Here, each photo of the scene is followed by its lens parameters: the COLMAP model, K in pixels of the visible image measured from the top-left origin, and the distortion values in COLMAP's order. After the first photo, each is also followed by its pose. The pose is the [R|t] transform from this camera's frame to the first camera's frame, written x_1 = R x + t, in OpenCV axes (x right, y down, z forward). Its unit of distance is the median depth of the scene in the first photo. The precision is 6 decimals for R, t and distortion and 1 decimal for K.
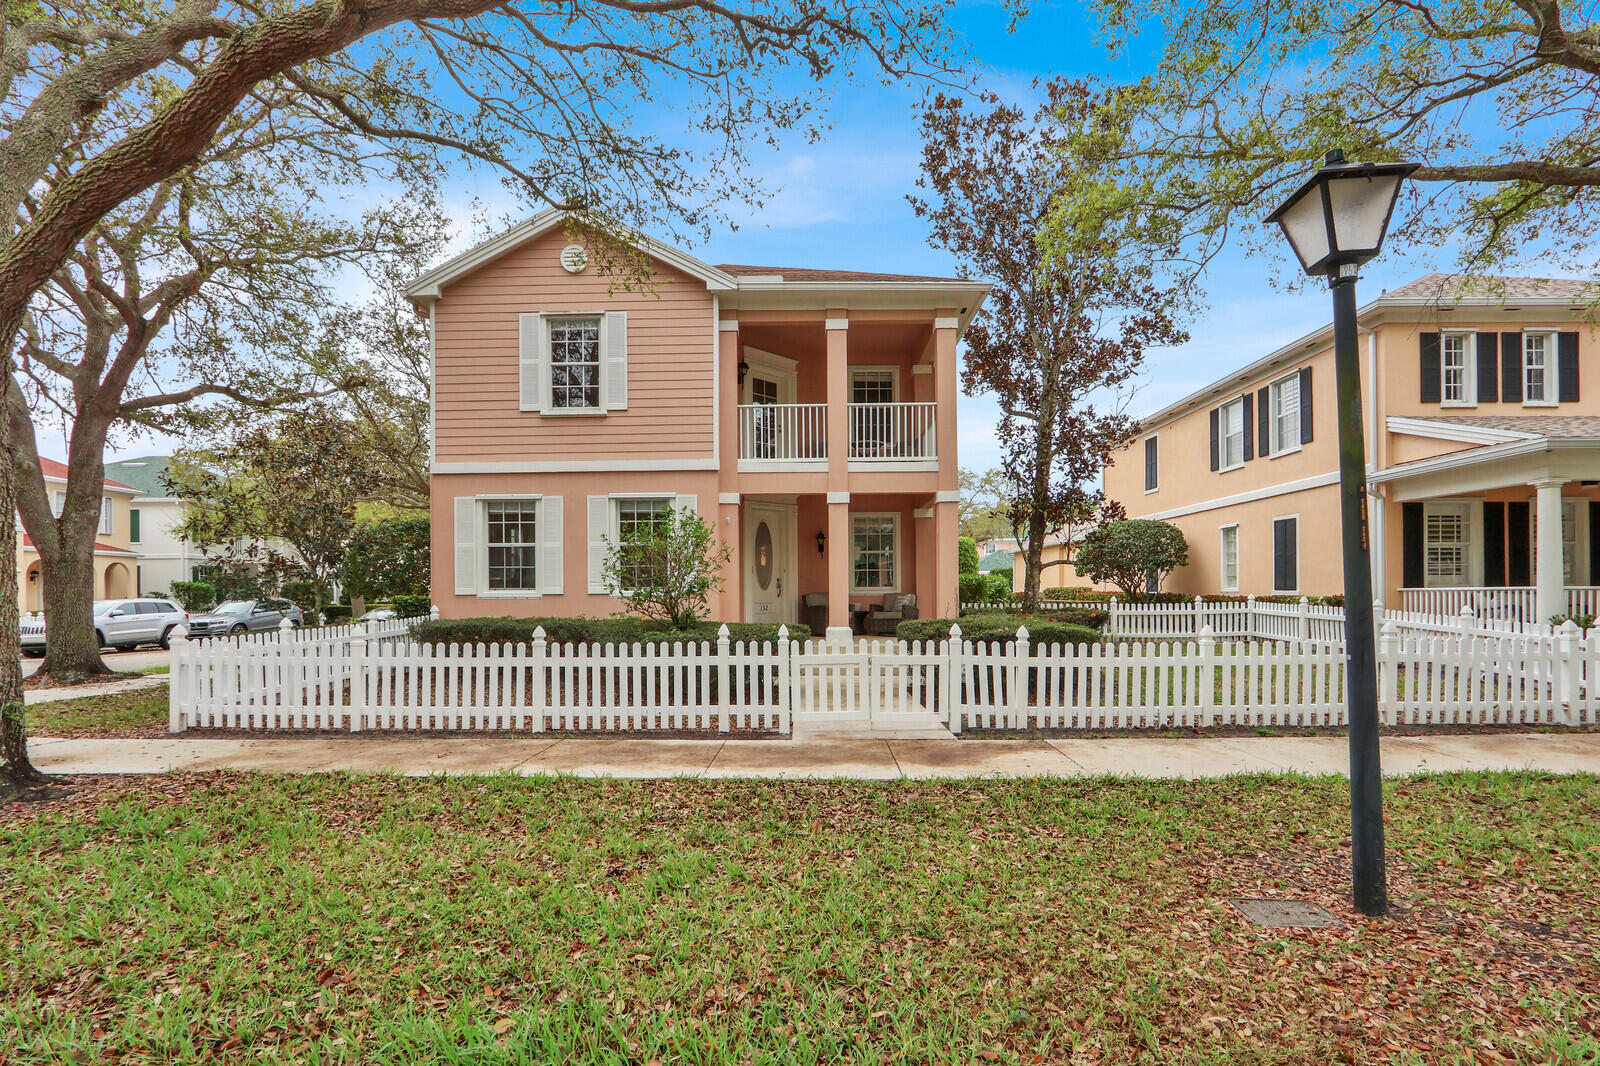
lens RADIAL K [[764.2, 0, 790.4], [0, 764.2, 595.1], [0, 0, 1]] dist [-0.020238, 0.002650]
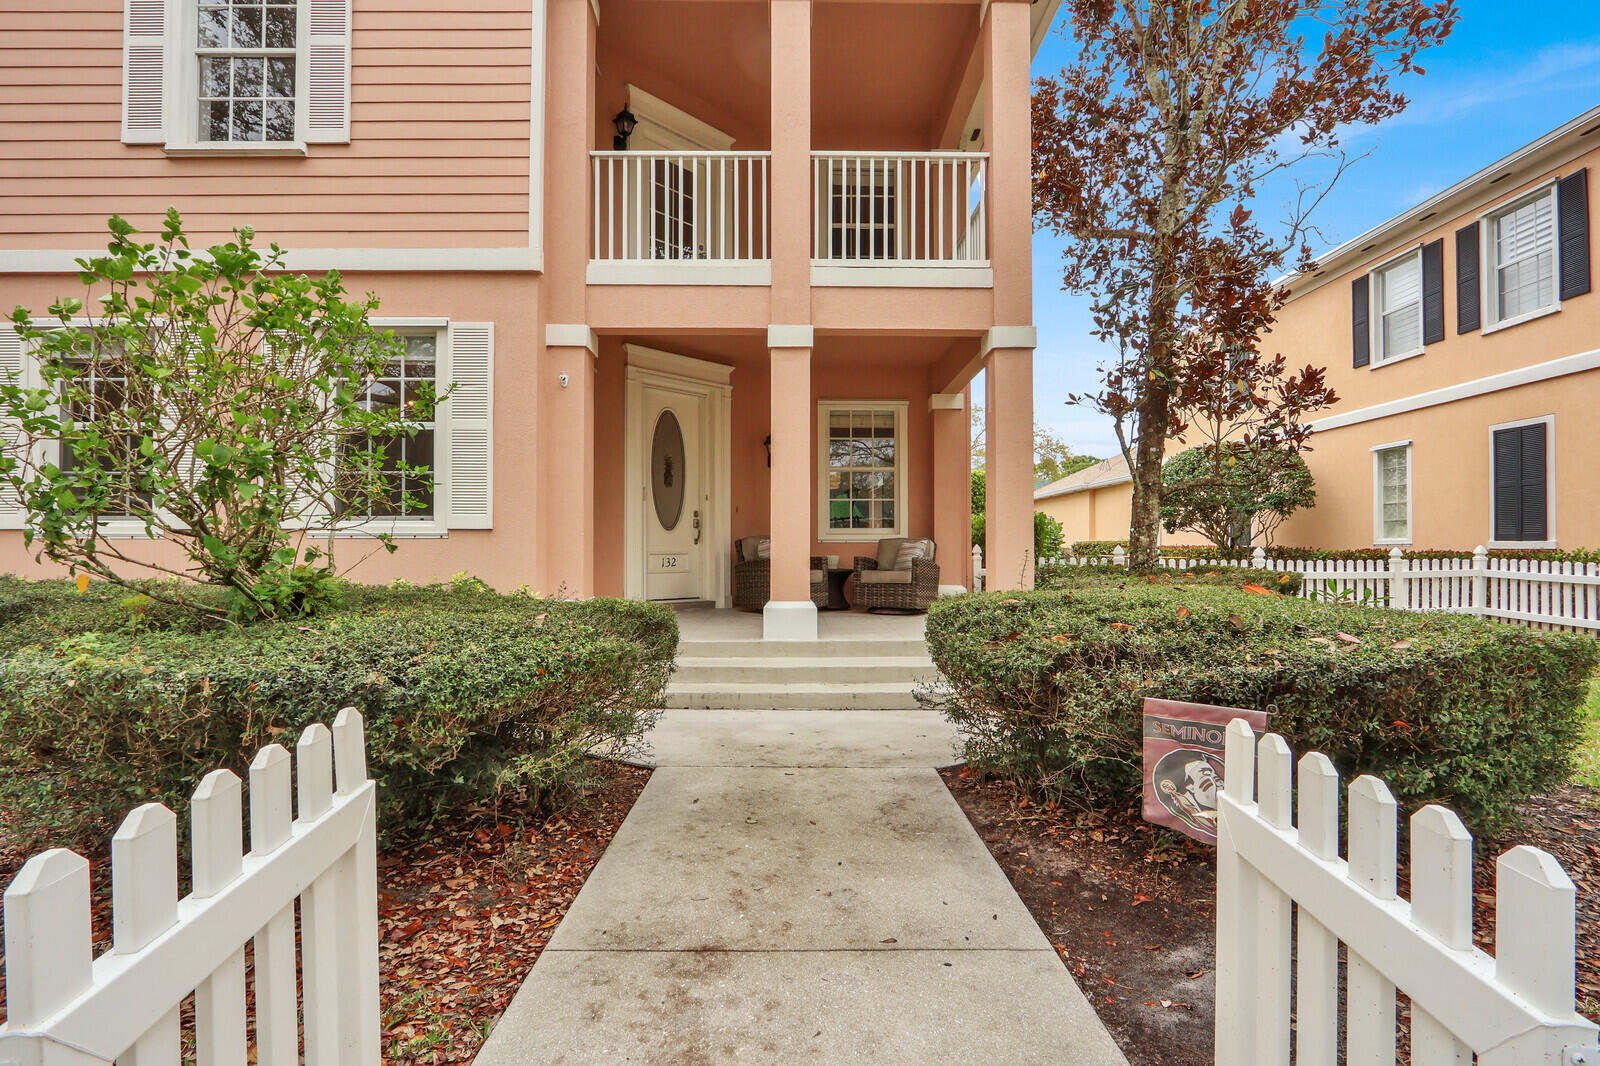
lens RADIAL K [[764.2, 0, 806.9], [0, 764.2, 540.9], [0, 0, 1]] dist [-0.020238, 0.002650]
pose [[0.999260, 0.009608, 0.037236, 0.052295], [-0.009041, 0.999841, -0.015377, 0.010086], [-0.037378, 0.015029, 0.999188, 0.474835]]
